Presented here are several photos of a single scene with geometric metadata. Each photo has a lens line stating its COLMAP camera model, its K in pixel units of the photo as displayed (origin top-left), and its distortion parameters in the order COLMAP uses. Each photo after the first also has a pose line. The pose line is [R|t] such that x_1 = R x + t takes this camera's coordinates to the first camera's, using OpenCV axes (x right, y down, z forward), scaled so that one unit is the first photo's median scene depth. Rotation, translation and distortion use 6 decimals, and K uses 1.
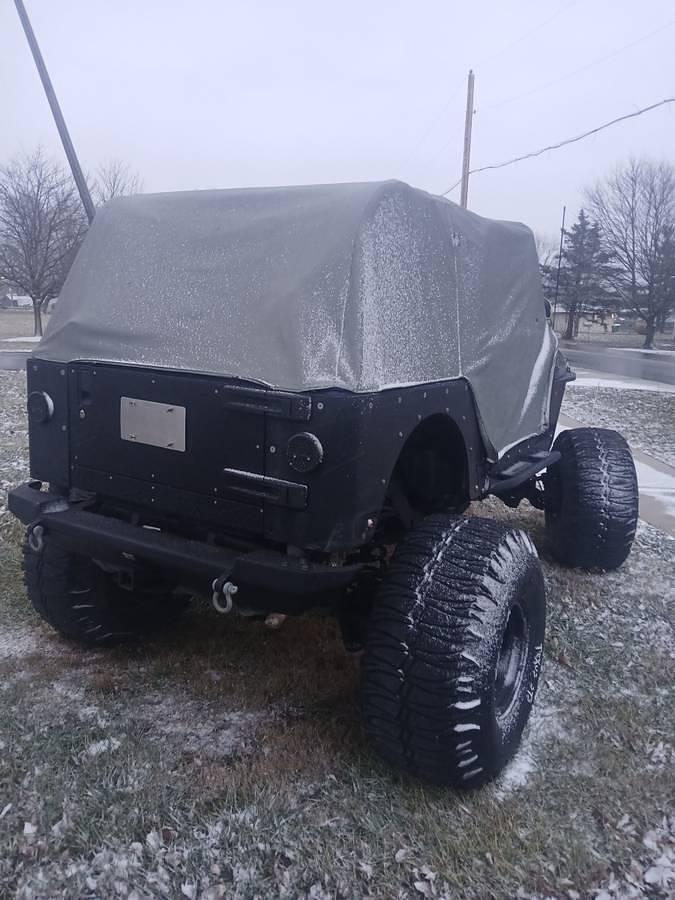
lens RADIAL K [[699.9, 0, 337.5], [0, 699.9, 450.0], [0, 0, 1]] dist [-0.003986, -0.039793]
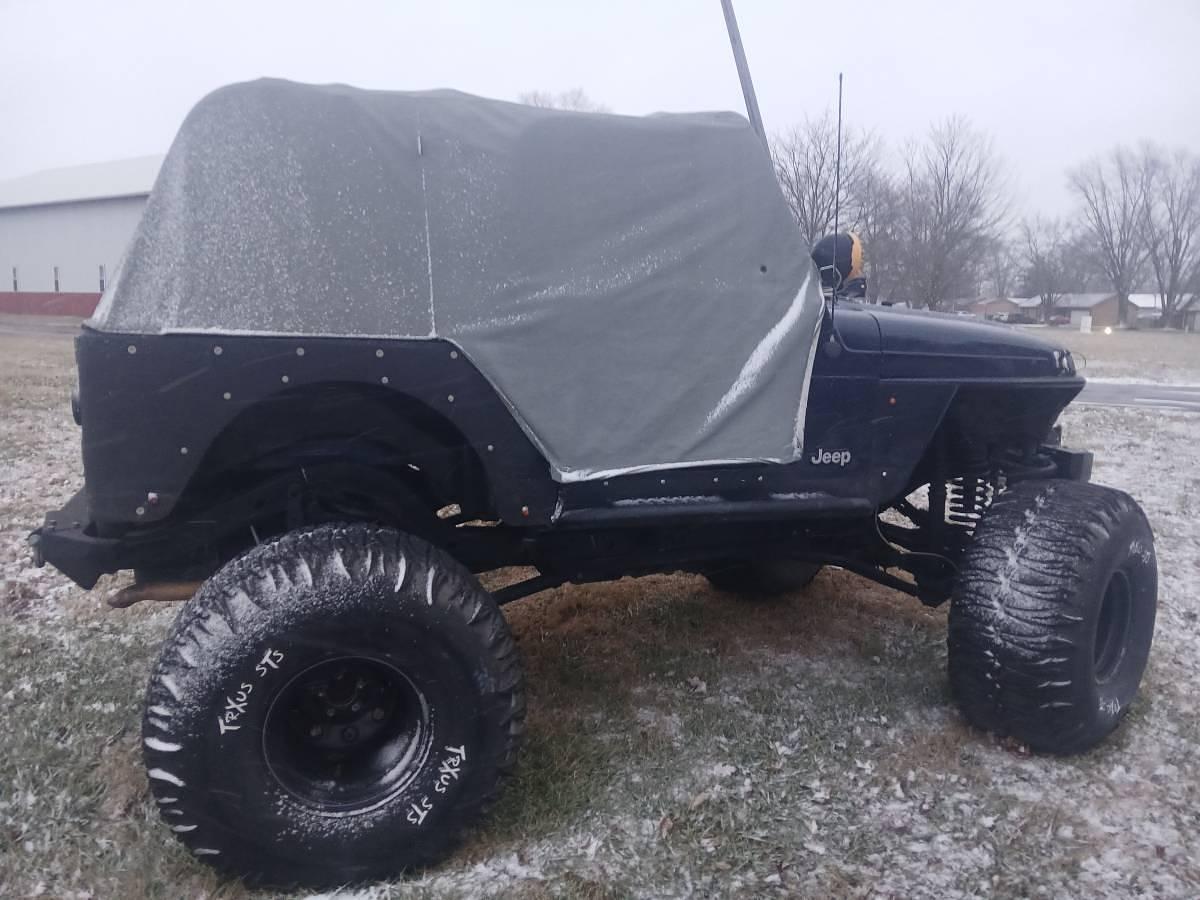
lens RADIAL K [[933.2, 0, 600.0], [0, 933.2, 450.0], [0, 0, 1]] dist [-0.003986, -0.039793]
pose [[0.769656, 0.102887, -0.630114, 0.989813], [-0.132229, 0.991219, 0.000337, -0.015512], [0.624616, 0.083060, 0.776502, 0.415521]]
